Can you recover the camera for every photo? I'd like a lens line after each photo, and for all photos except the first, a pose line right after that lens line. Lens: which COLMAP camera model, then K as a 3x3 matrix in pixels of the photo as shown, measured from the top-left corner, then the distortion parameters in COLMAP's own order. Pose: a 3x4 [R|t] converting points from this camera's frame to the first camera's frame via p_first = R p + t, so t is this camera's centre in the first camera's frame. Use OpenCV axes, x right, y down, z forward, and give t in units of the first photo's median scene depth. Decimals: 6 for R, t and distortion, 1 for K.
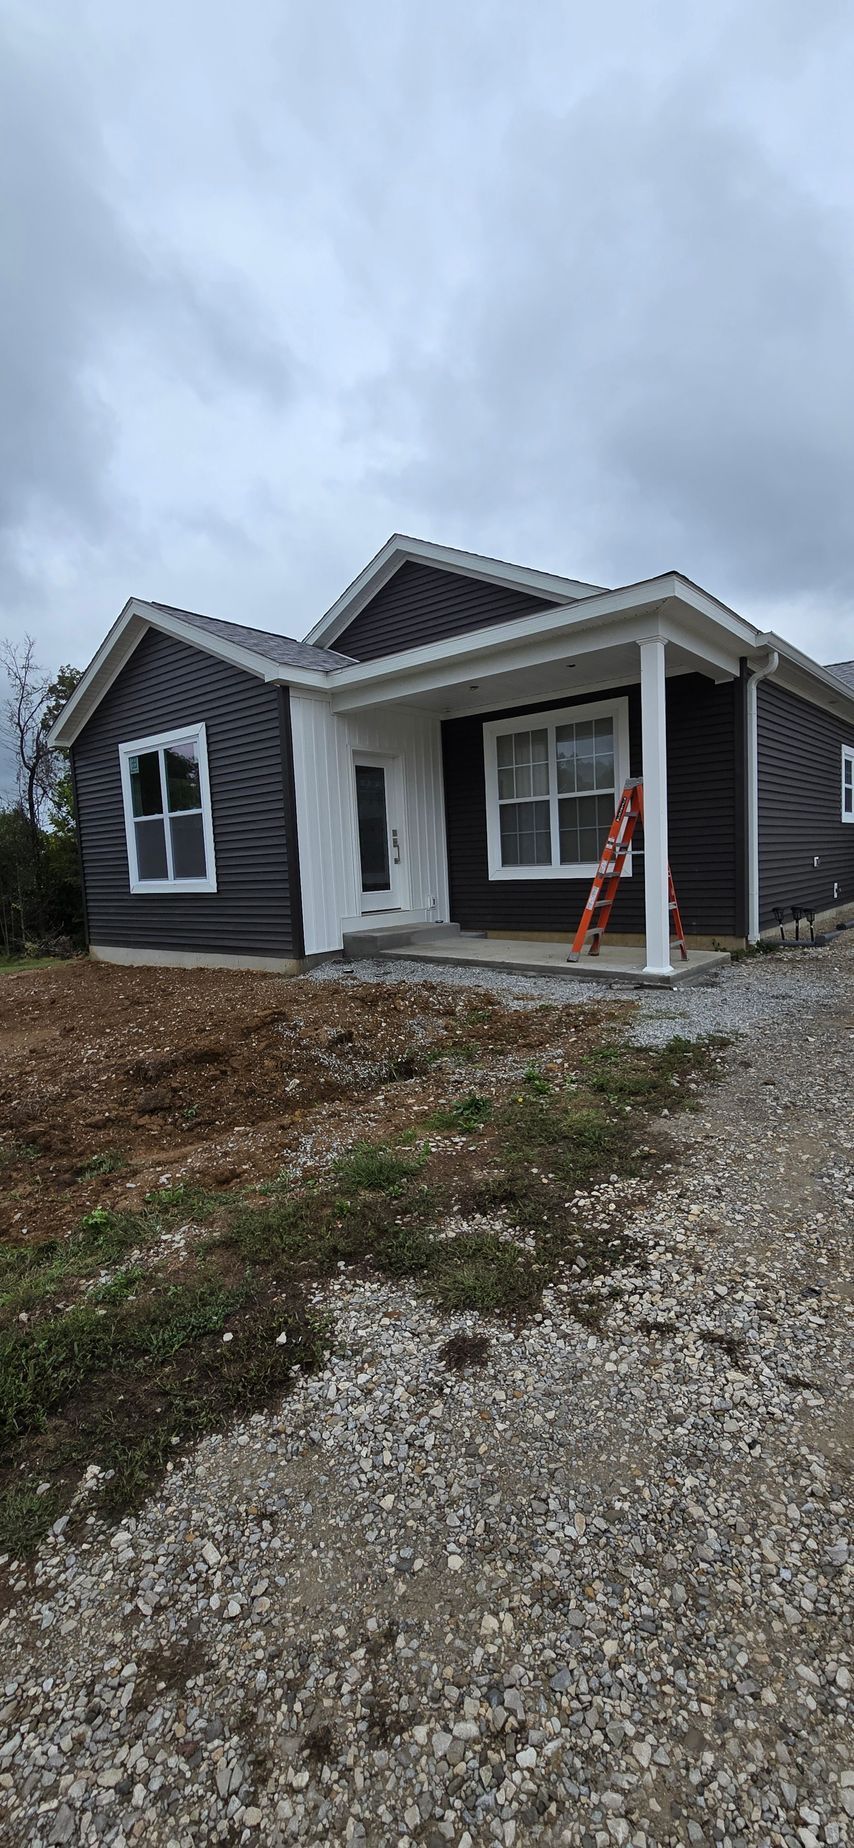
lens RADIAL K [[760.2, 0, 436.9], [0, 760.2, 925.0], [0, 0, 1]] dist [-0.002314, -0.000020]
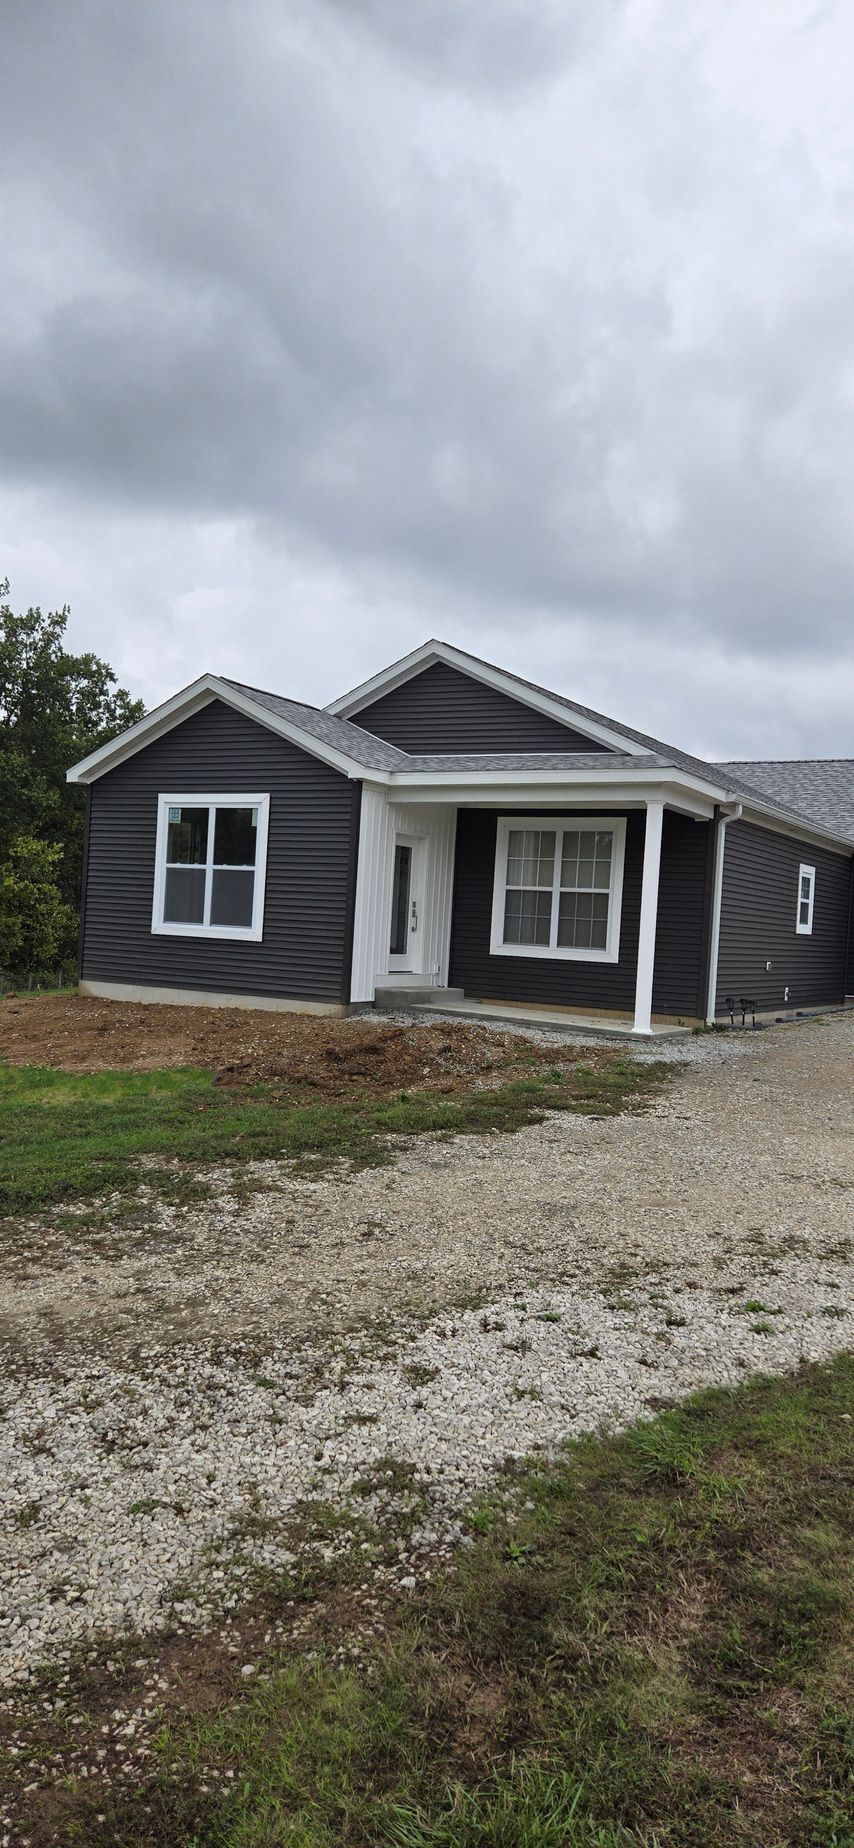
lens RADIAL K [[1218.0, 0, 421.3], [0, 1218.0, 923.5], [0, 0, 1]] dist [0.069458, 0.000118]
pose [[0.984292, 0.101650, 0.144350, -0.319062], [-0.089704, 0.992161, -0.087004, 0.066855], [-0.152063, 0.072688, 0.985694, -0.823515]]
